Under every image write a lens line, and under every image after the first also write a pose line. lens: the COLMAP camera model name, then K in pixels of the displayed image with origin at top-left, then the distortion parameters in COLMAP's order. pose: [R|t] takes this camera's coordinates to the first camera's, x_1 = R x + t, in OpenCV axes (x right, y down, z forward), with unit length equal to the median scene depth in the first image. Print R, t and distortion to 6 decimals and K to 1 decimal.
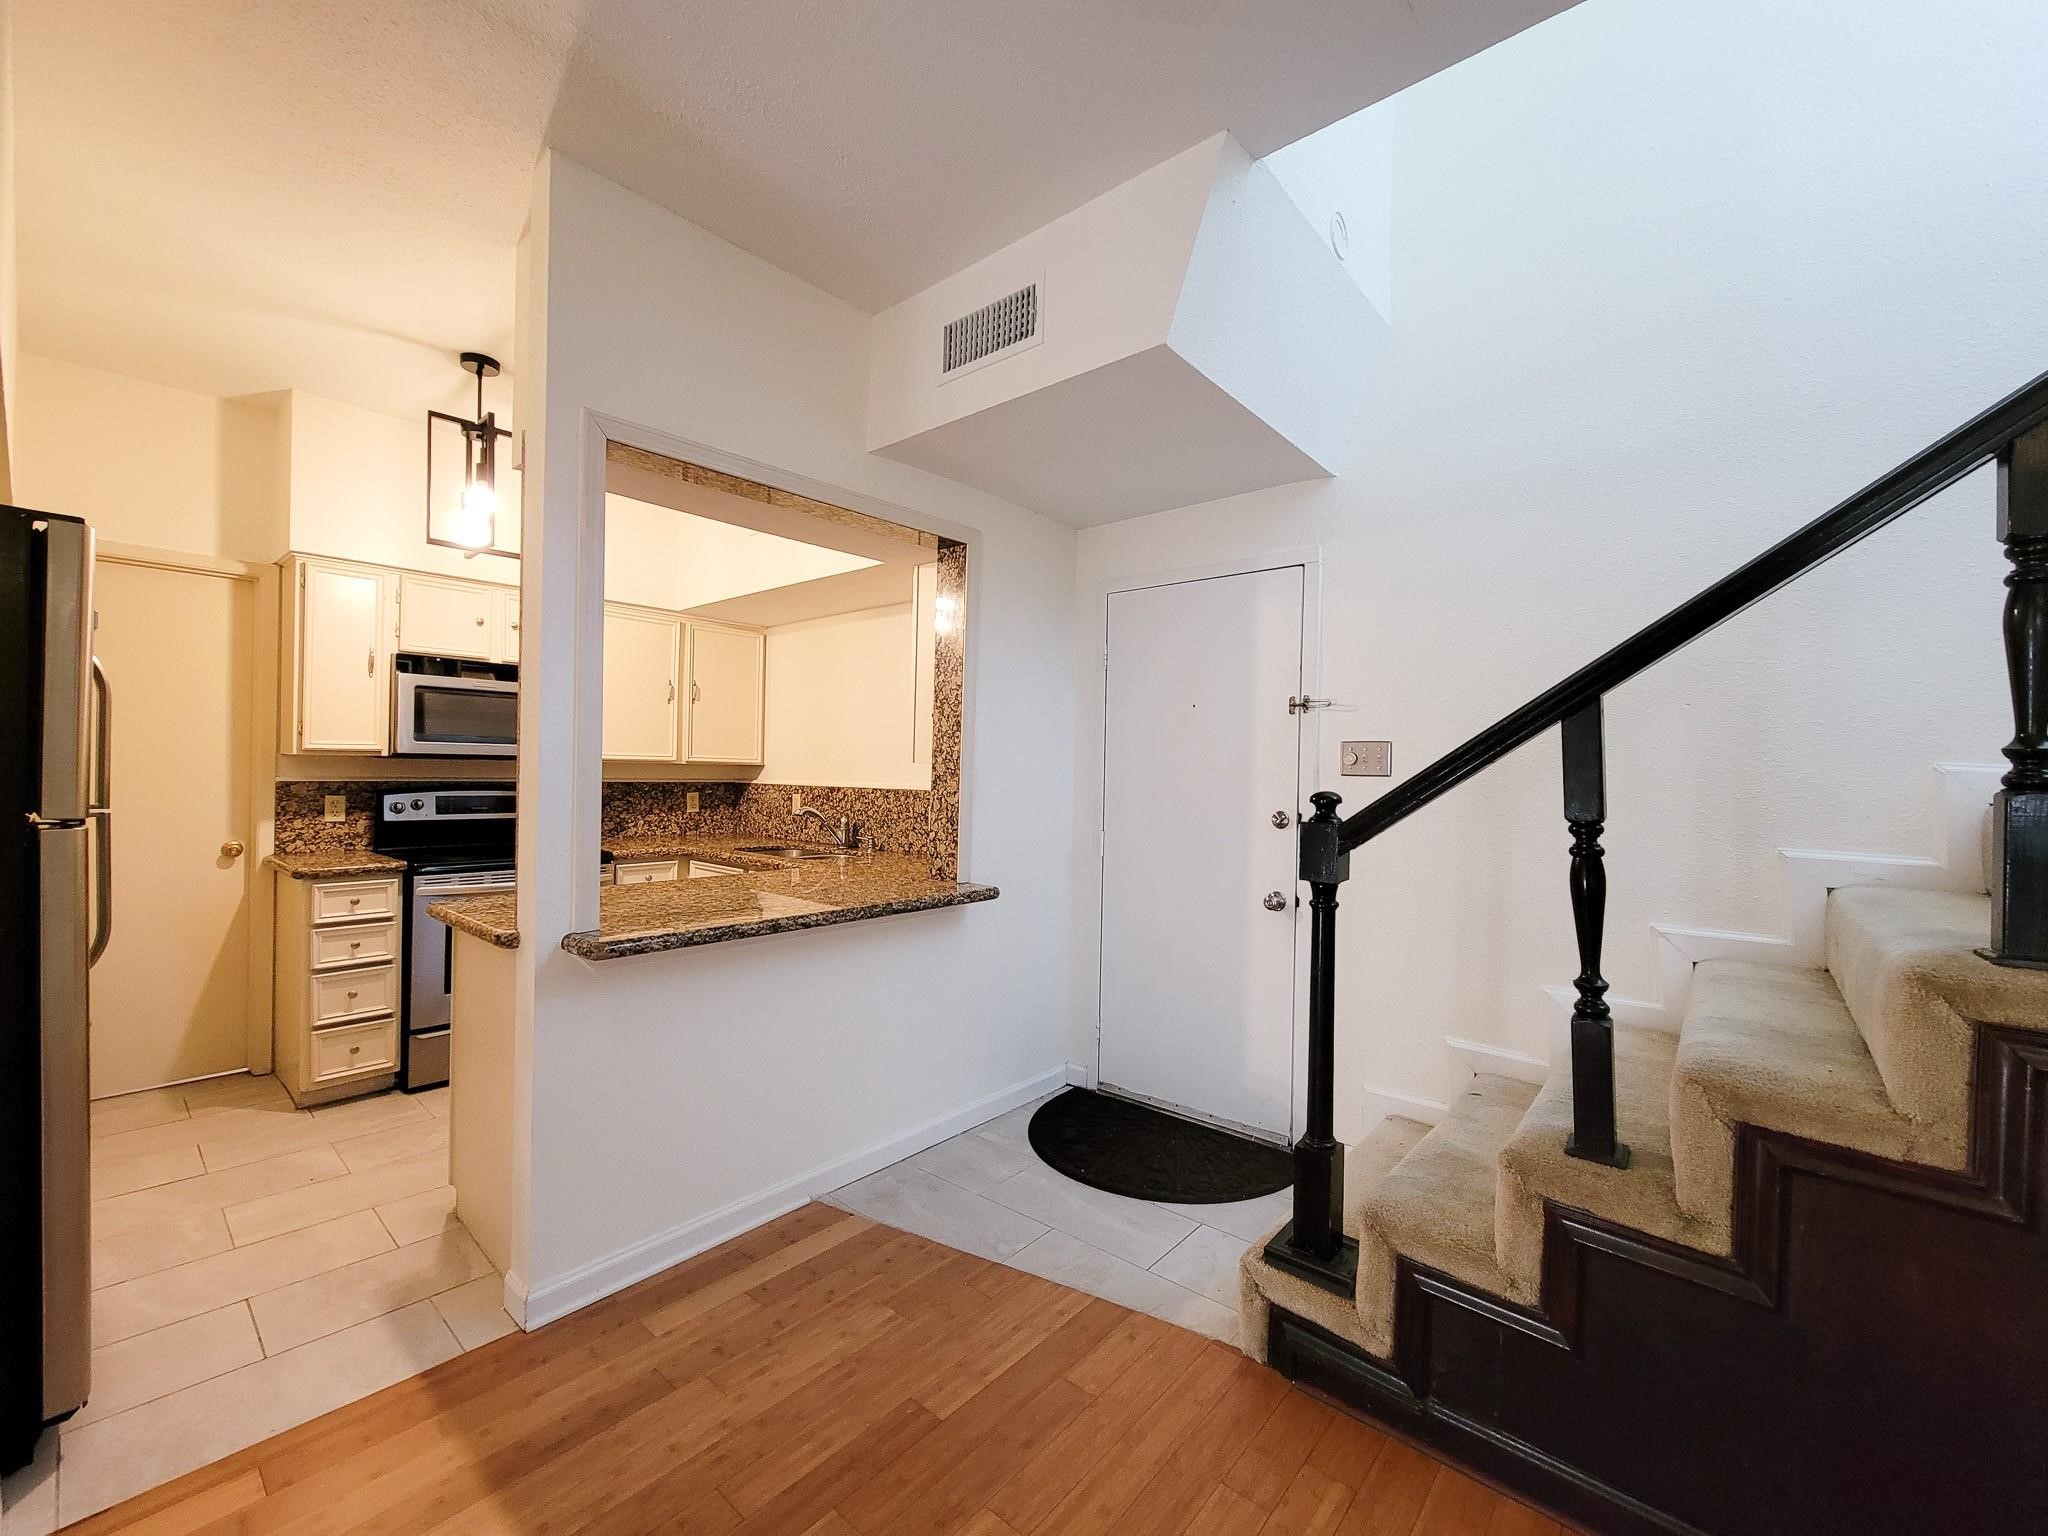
lens RADIAL K [[831.9, 0, 1033.2], [0, 831.9, 772.3], [0, 0, 1]] dist [0.001428, 0.000065]
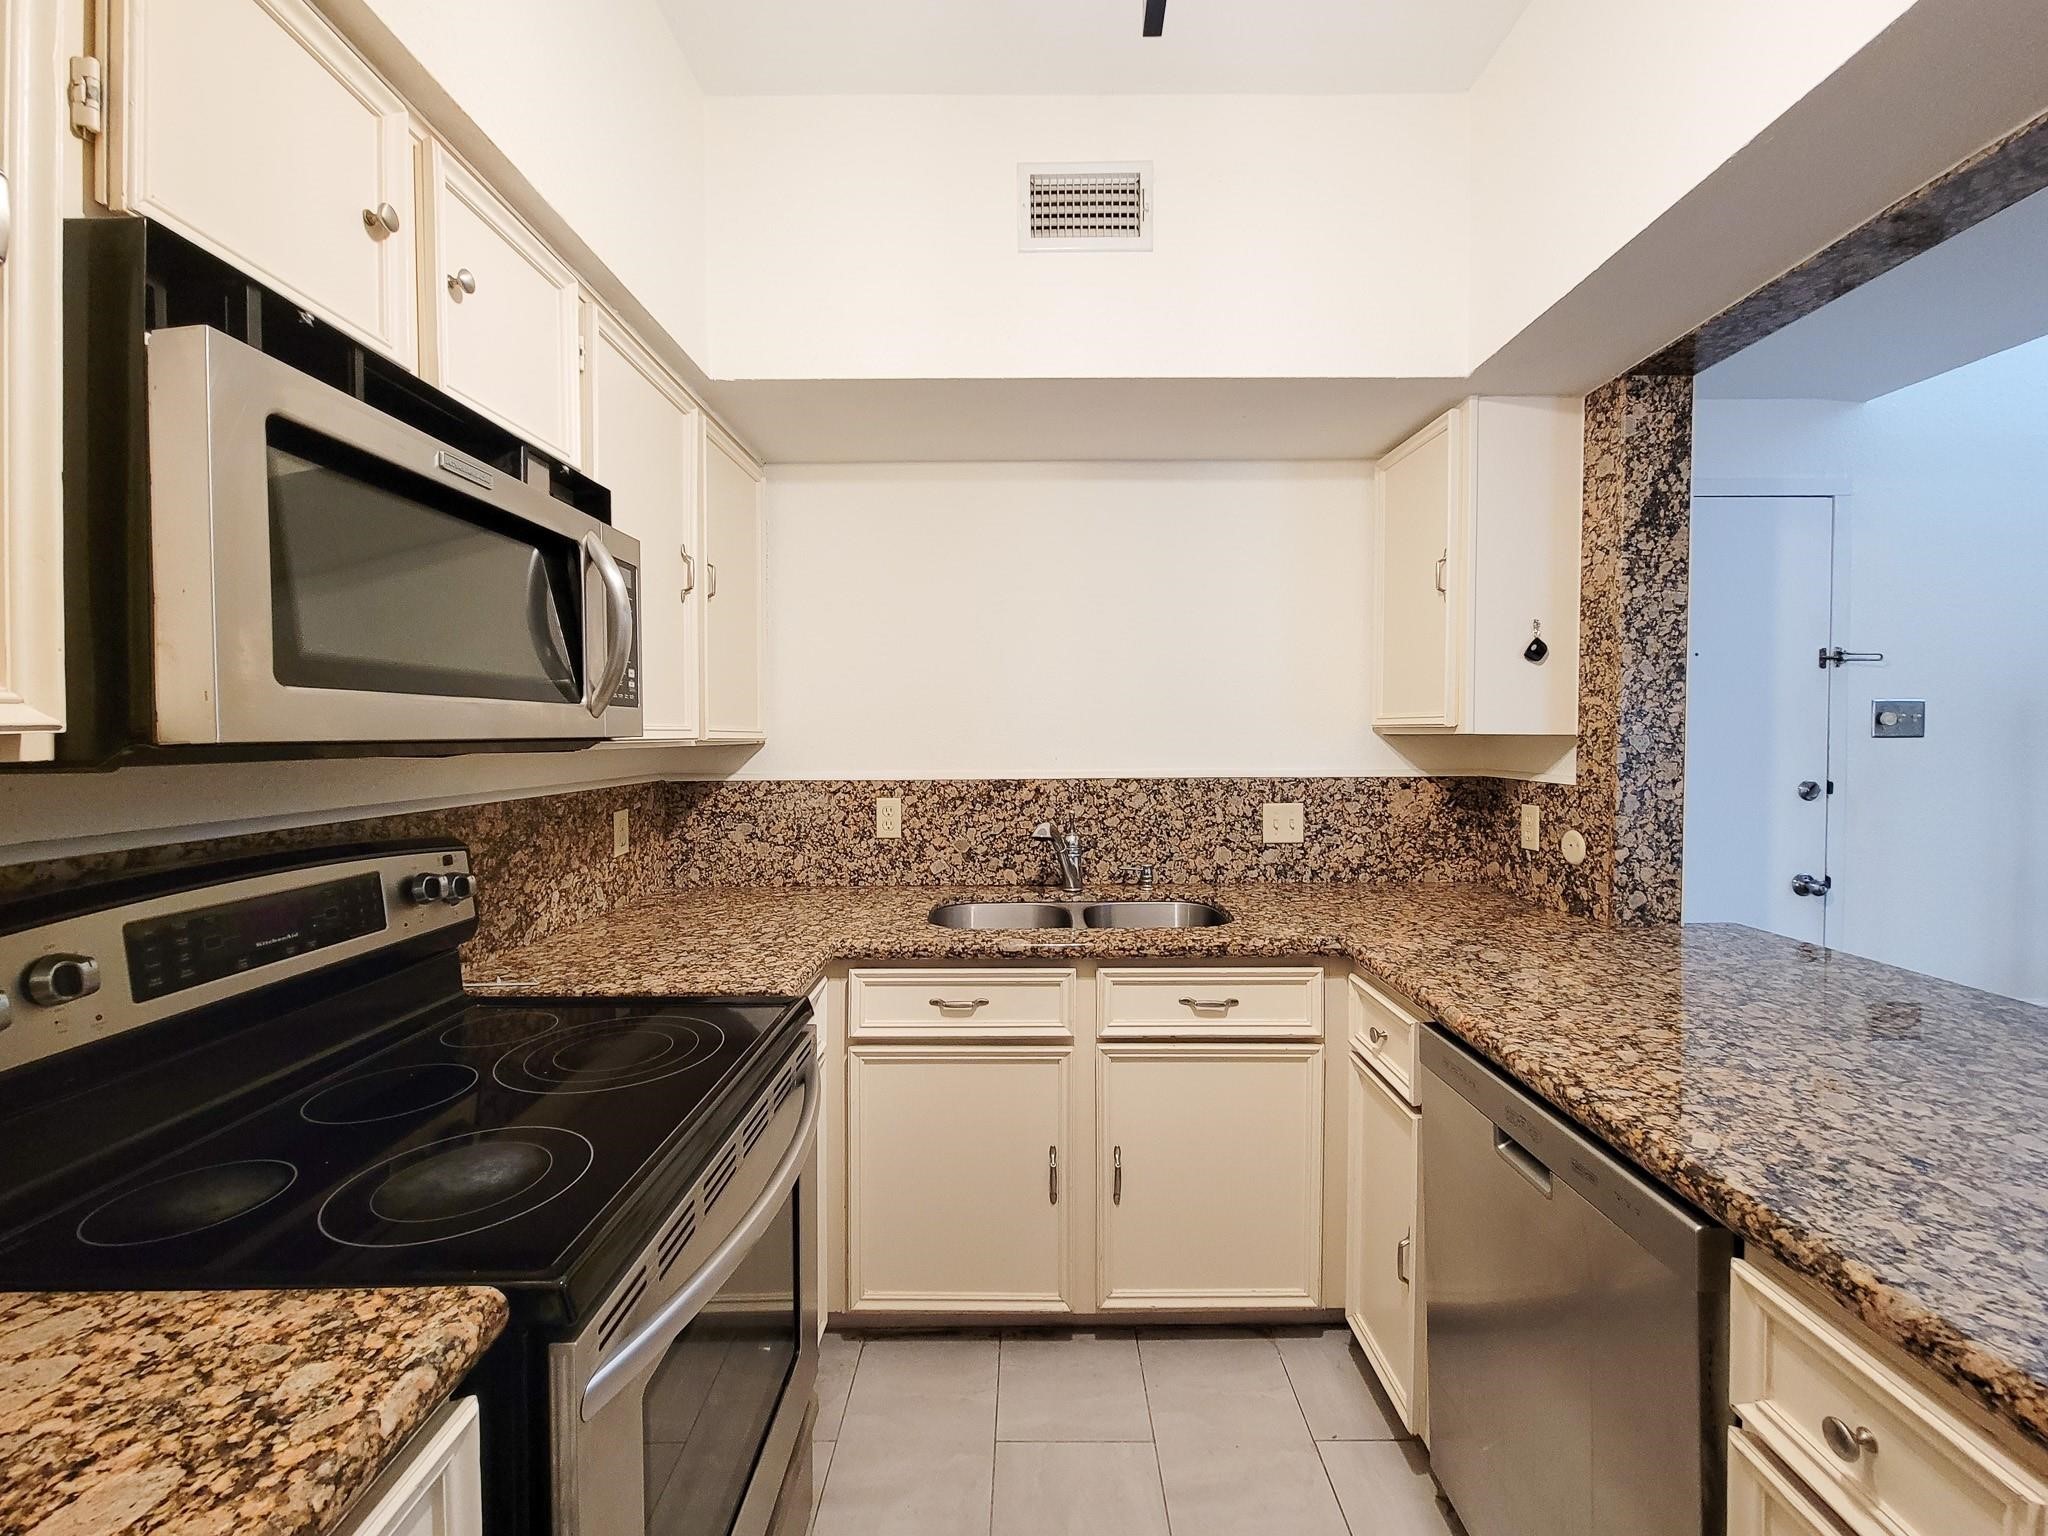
lens RADIAL K [[831.9, 0, 1022.1], [0, 831.9, 748.7], [0, 0, 1]] dist [0.001428, 0.000065]
pose [[0.763705, -0.034701, 0.644631, -0.627618], [0.021588, 0.999369, 0.028222, -0.019837], [-0.645204, -0.007637, 0.763972, 0.617035]]
